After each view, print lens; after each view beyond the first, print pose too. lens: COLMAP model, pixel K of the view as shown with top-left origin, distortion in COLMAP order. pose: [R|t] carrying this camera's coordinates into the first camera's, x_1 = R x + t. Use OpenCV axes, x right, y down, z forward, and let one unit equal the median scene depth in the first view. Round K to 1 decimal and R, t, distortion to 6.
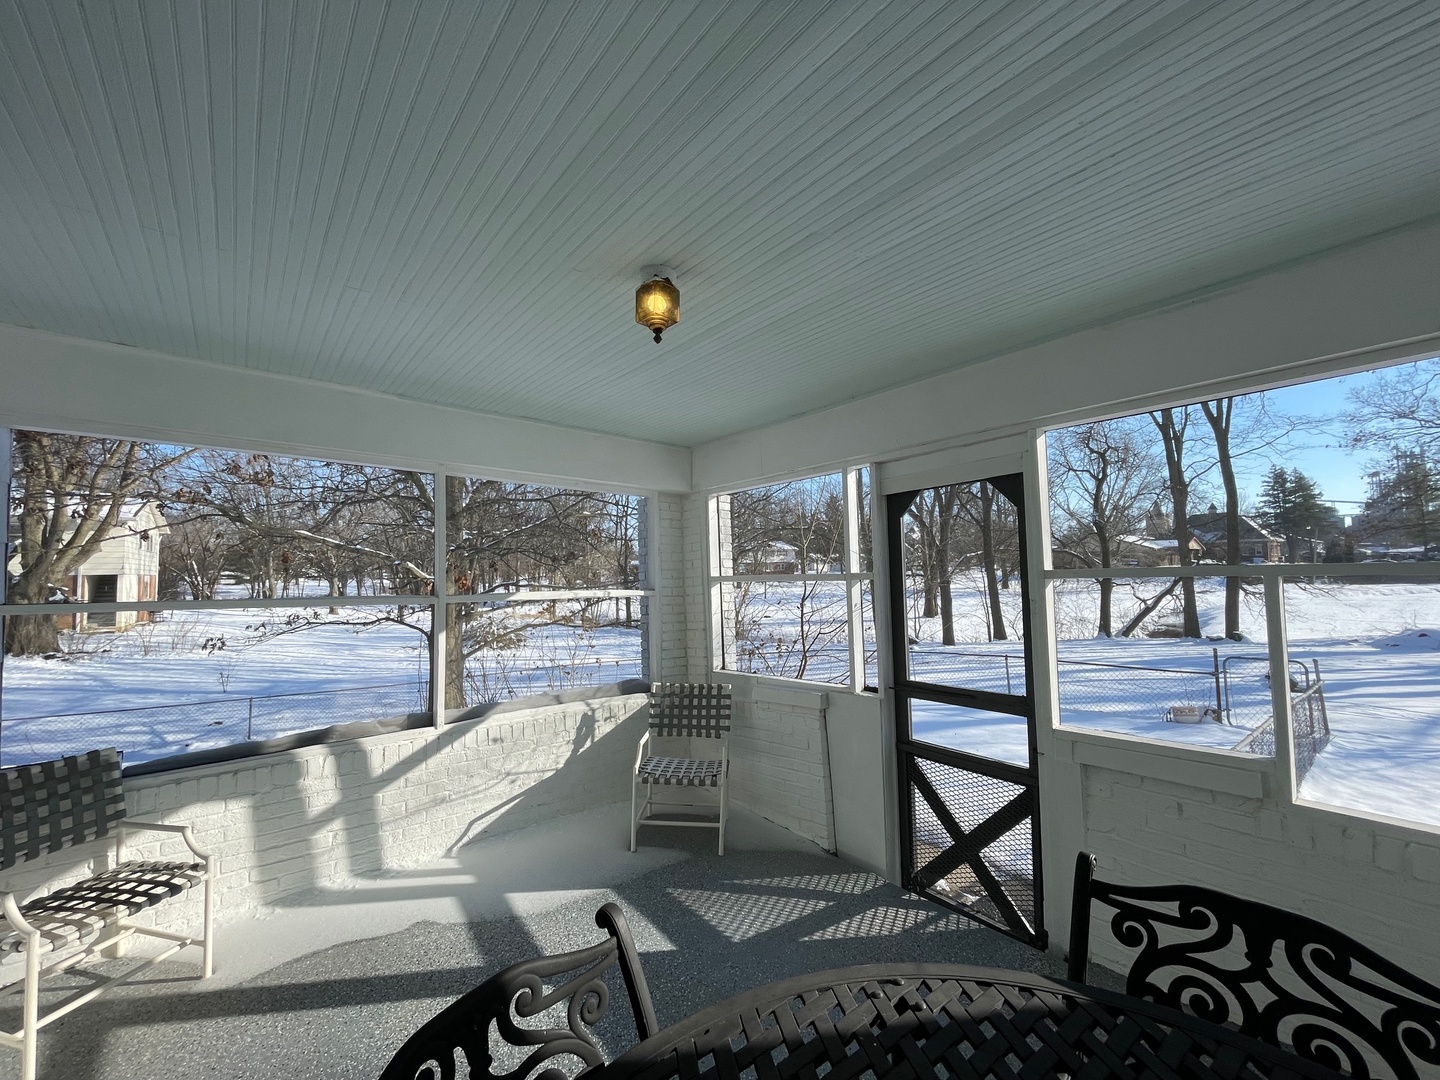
lens RADIAL K [[580.6, 0, 720.0], [0, 580.6, 540.0], [0, 0, 1]] dist [-0.001325, -0.000700]
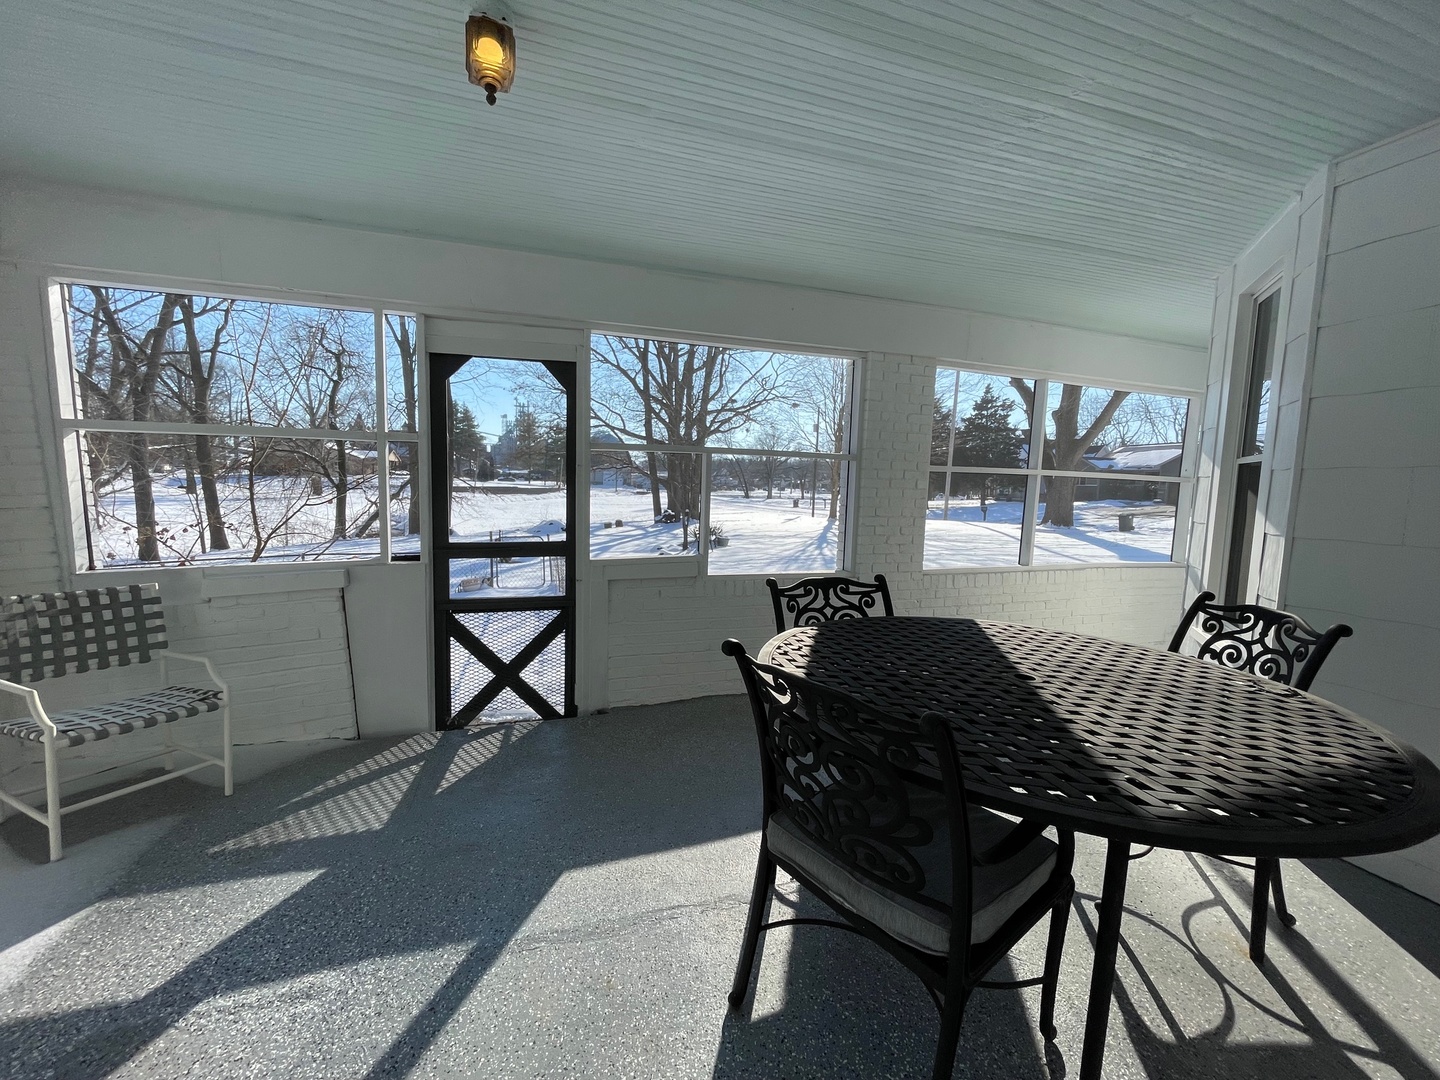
lens RADIAL K [[582.6, 0, 720.0], [0, 582.6, 540.0], [0, 0, 1]] dist [-0.001747, -0.002670]
pose [[0.351285, -0.060912, 0.934285, -0.469367], [-0.085417, 0.991635, 0.096767, 0.097224], [-0.932364, -0.113797, 0.343144, 0.203762]]
